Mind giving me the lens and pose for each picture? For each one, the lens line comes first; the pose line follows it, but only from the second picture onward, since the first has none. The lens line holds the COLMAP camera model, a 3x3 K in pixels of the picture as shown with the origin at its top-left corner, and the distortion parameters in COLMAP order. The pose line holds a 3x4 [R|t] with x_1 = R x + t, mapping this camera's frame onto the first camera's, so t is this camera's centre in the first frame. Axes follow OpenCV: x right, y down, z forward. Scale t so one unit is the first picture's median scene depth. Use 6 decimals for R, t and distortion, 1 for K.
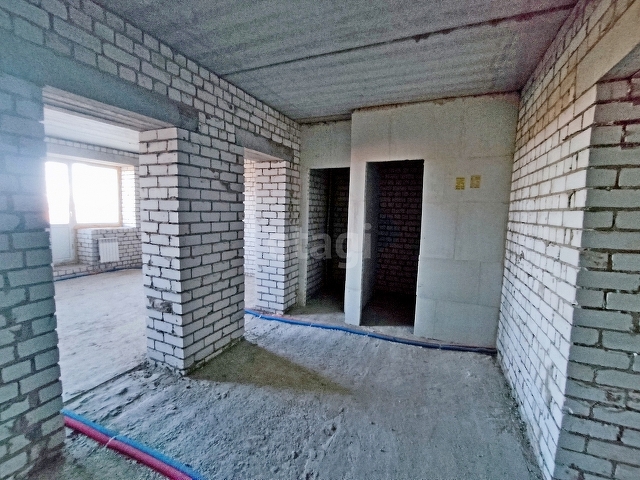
lens RADIAL K [[291.7, 0, 314.8], [0, 291.7, 236.8], [0, 0, 1]] dist [-0.040293, 0.020136]
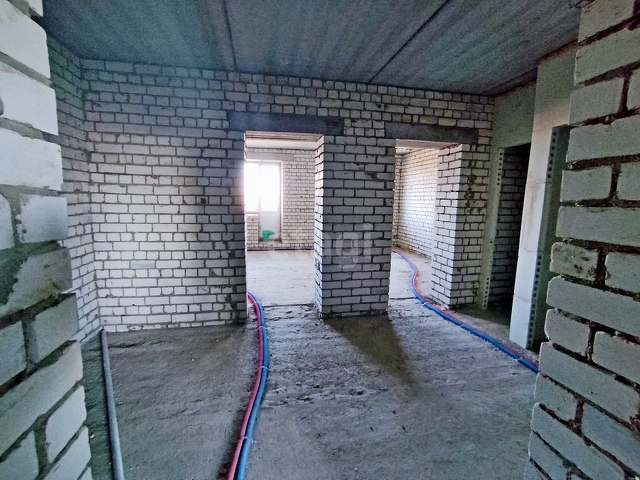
lens RADIAL K [[291.0, 0, 316.0], [0, 291.0, 237.6], [0, 0, 1]] dist [-0.047663, 0.022241]
pose [[0.575600, 0.094405, -0.812264, 0.542729], [-0.078368, 0.995110, 0.060122, 0.020276], [0.813967, 0.029050, 0.580184, 0.148781]]
